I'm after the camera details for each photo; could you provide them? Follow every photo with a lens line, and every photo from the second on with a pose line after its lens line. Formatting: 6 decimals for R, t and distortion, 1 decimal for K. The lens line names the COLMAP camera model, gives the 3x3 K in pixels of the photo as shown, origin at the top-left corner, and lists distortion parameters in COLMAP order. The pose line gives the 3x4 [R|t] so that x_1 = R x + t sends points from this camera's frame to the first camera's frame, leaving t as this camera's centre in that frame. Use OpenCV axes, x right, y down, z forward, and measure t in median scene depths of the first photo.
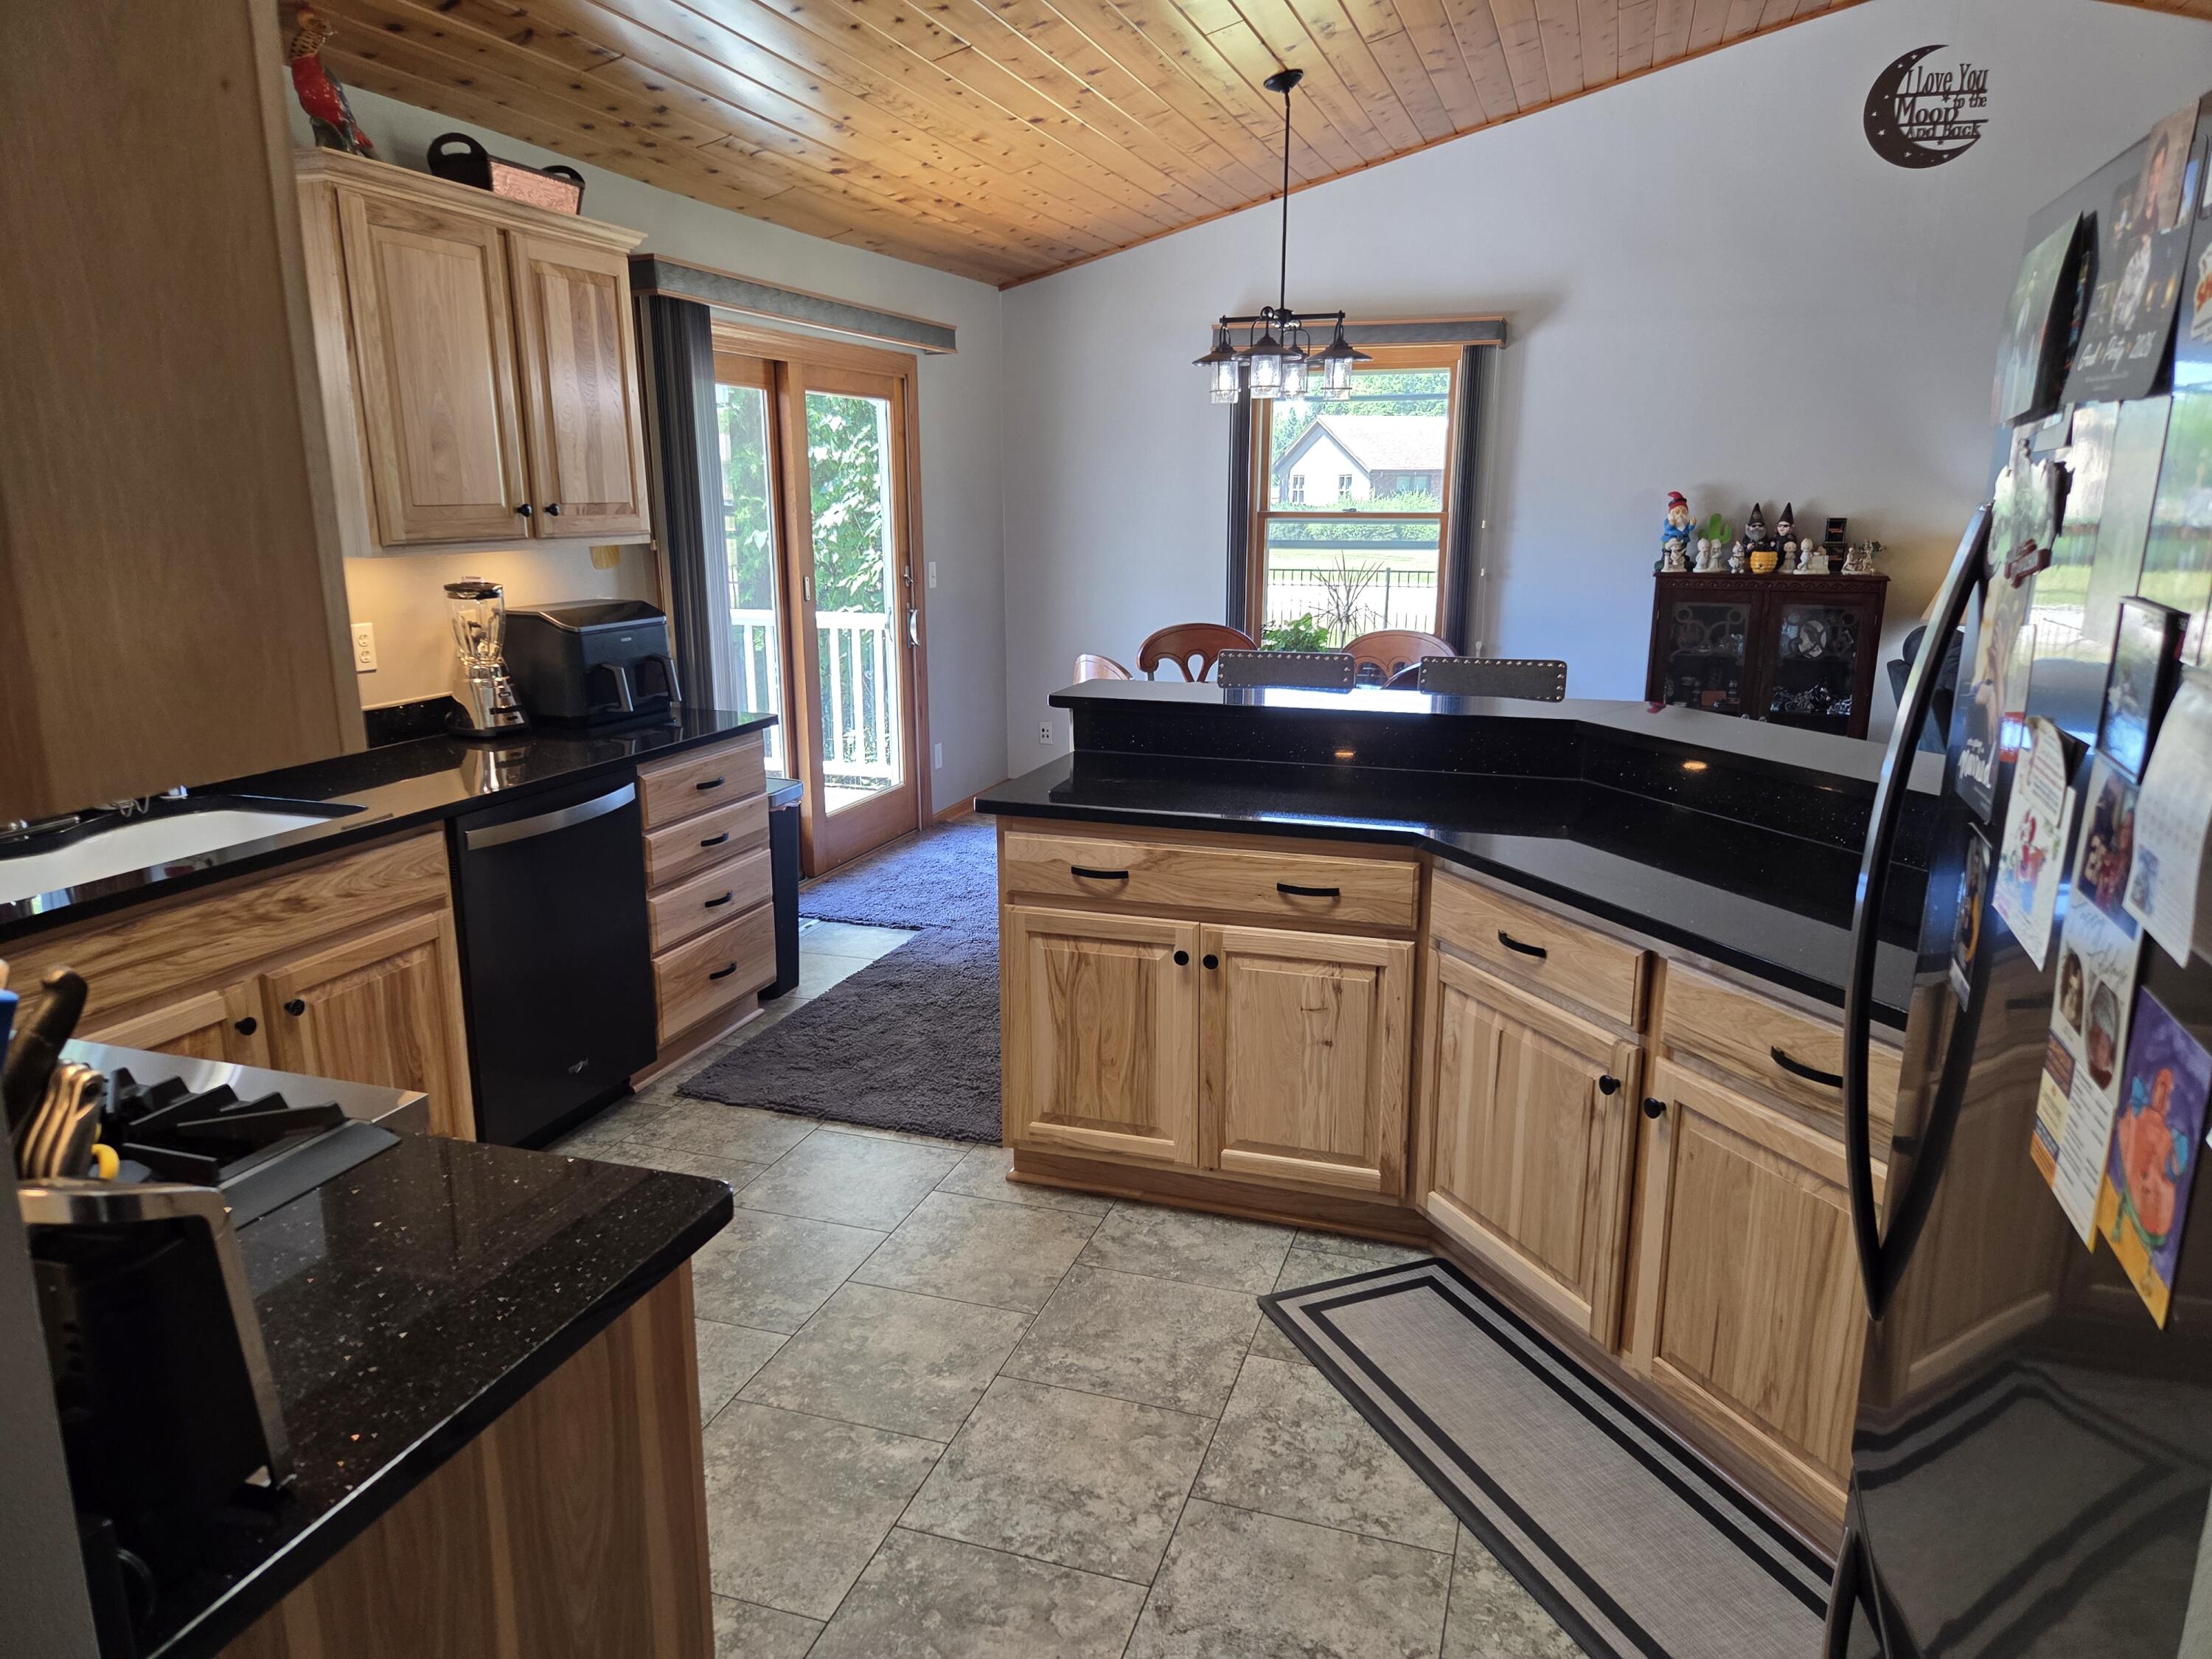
lens RADIAL K [[1476.4, 0, 1117.2], [0, 1476.4, 840.2], [0, 0, 1]] dist [0.065190, -0.047094]
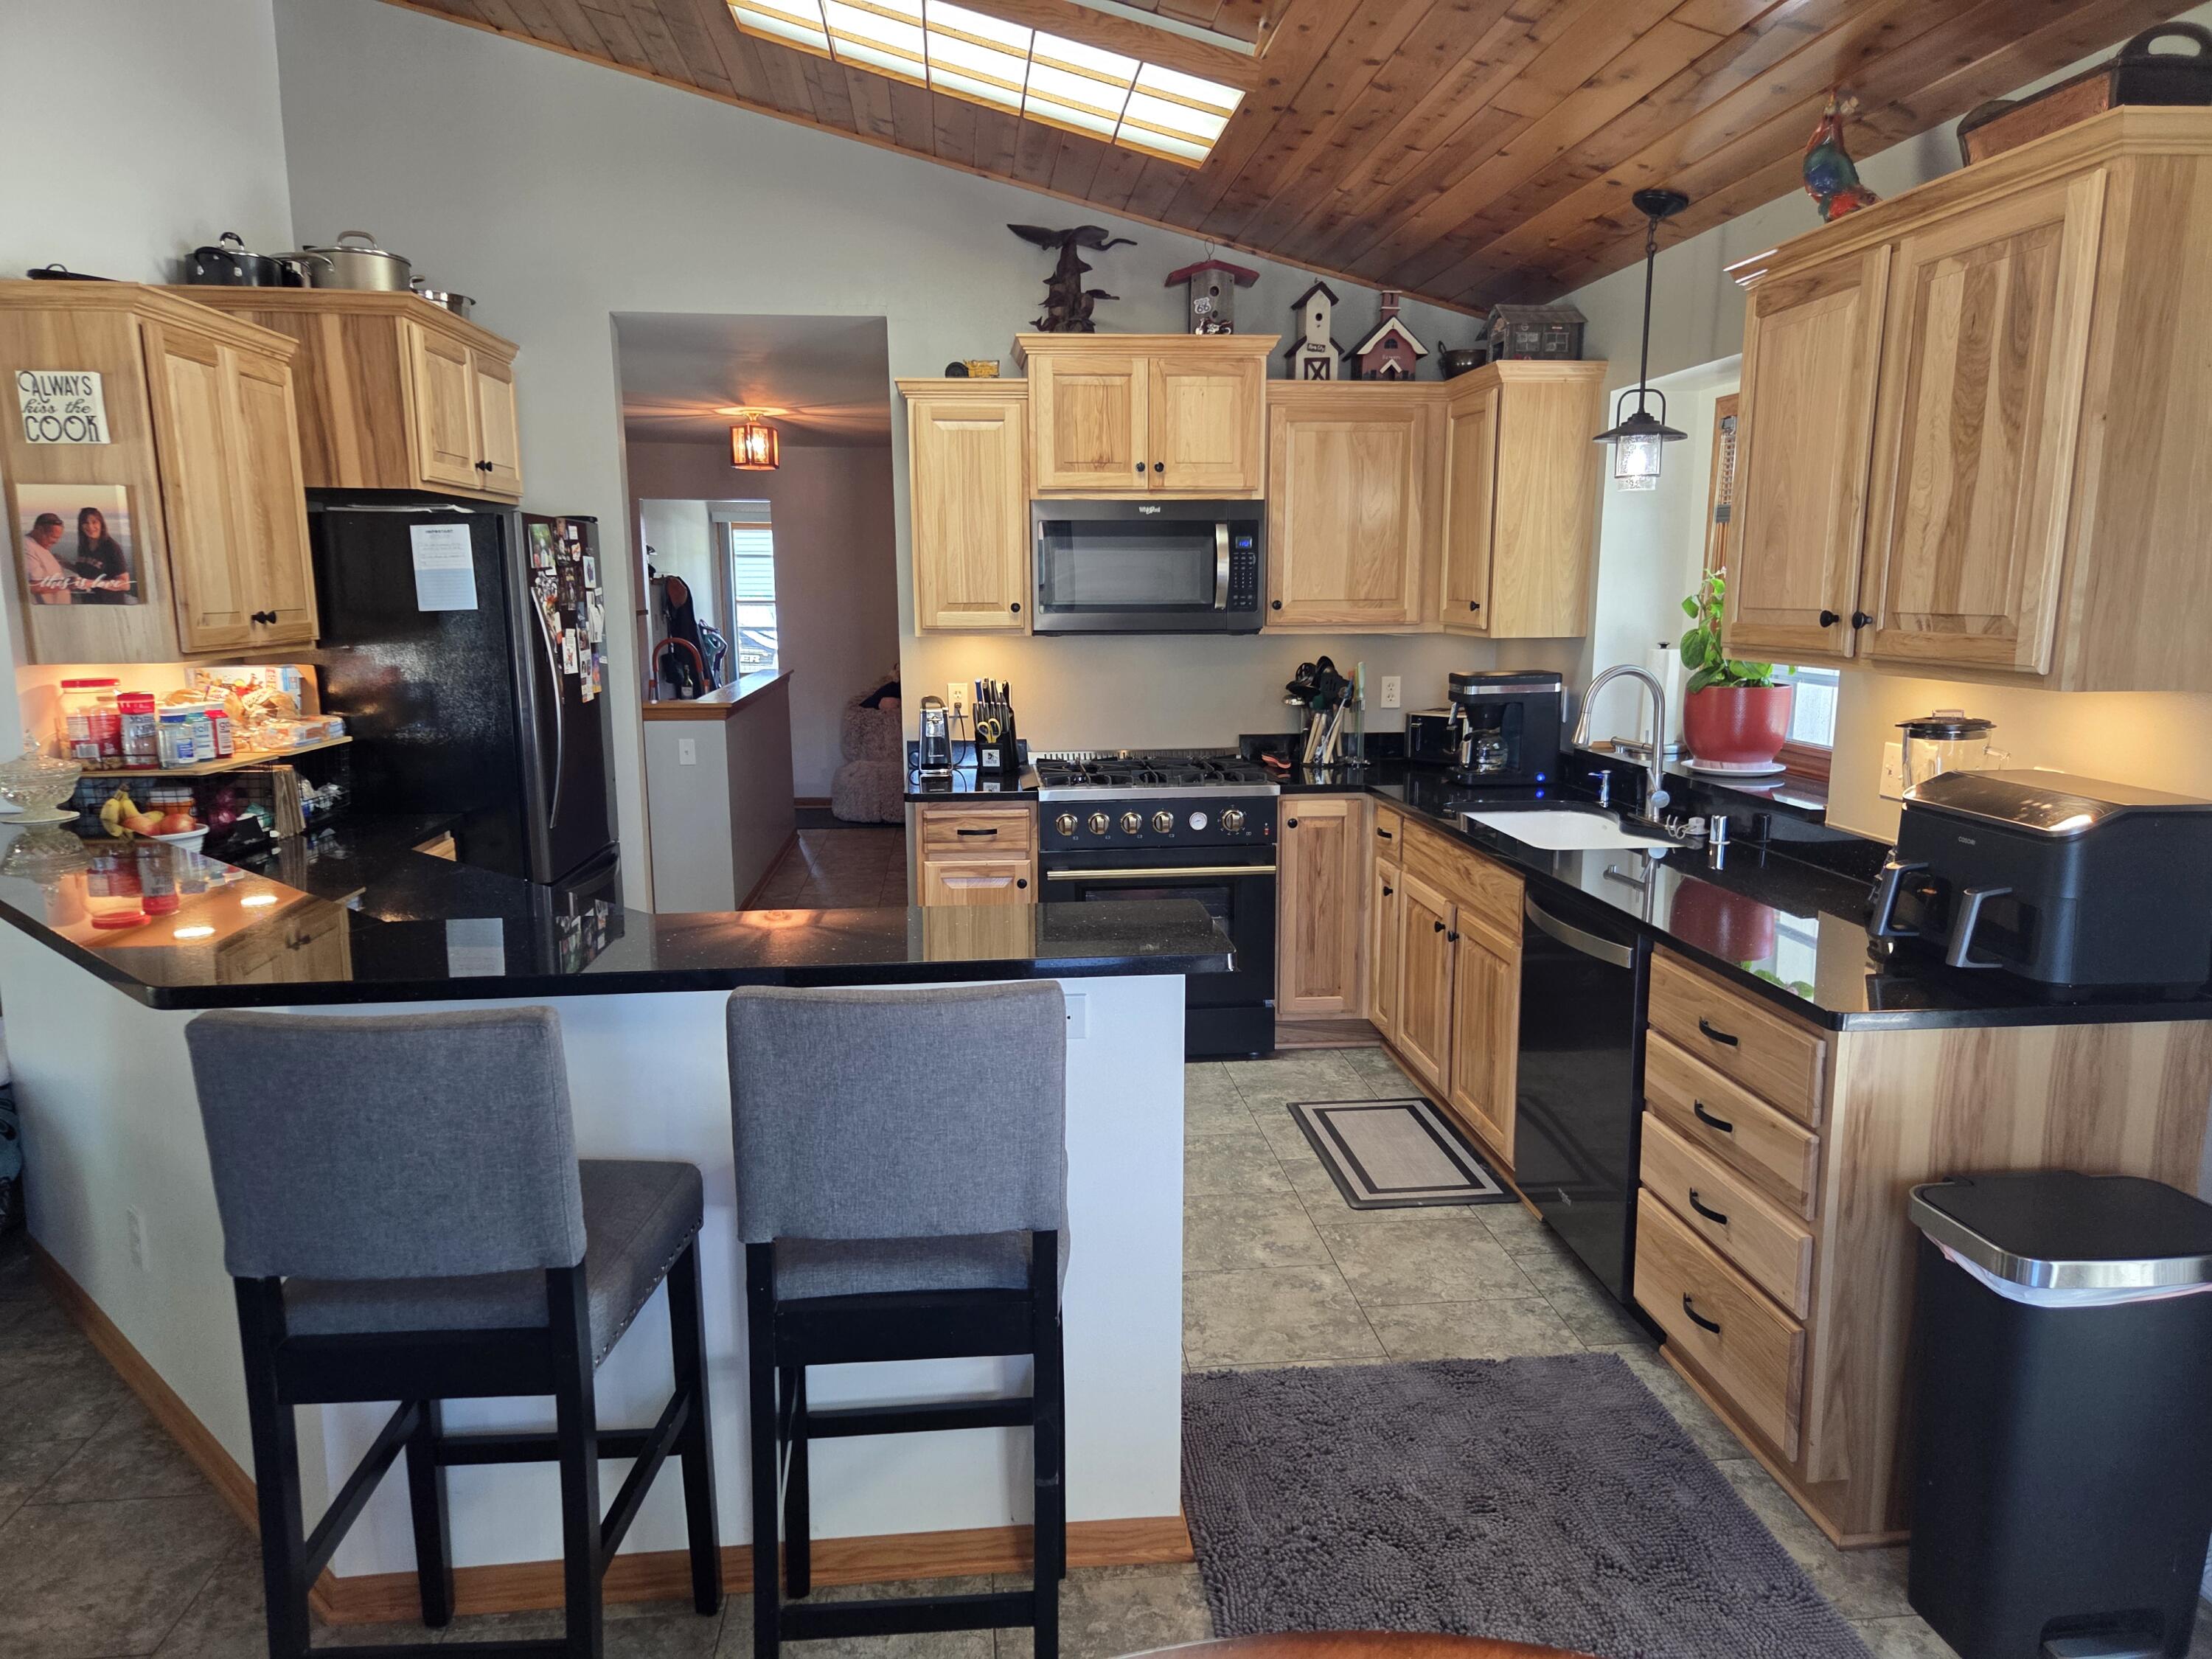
lens RADIAL K [[1476.4, 0, 1111.0], [0, 1476.4, 844.5], [0, 0, 1]] dist [0.065190, -0.047094]
pose [[-0.912738, 0.072631, -0.402037, 0.216229], [-0.095438, 0.918936, 0.382685, -0.319971], [0.397242, 0.387661, -0.831816, 1.317896]]
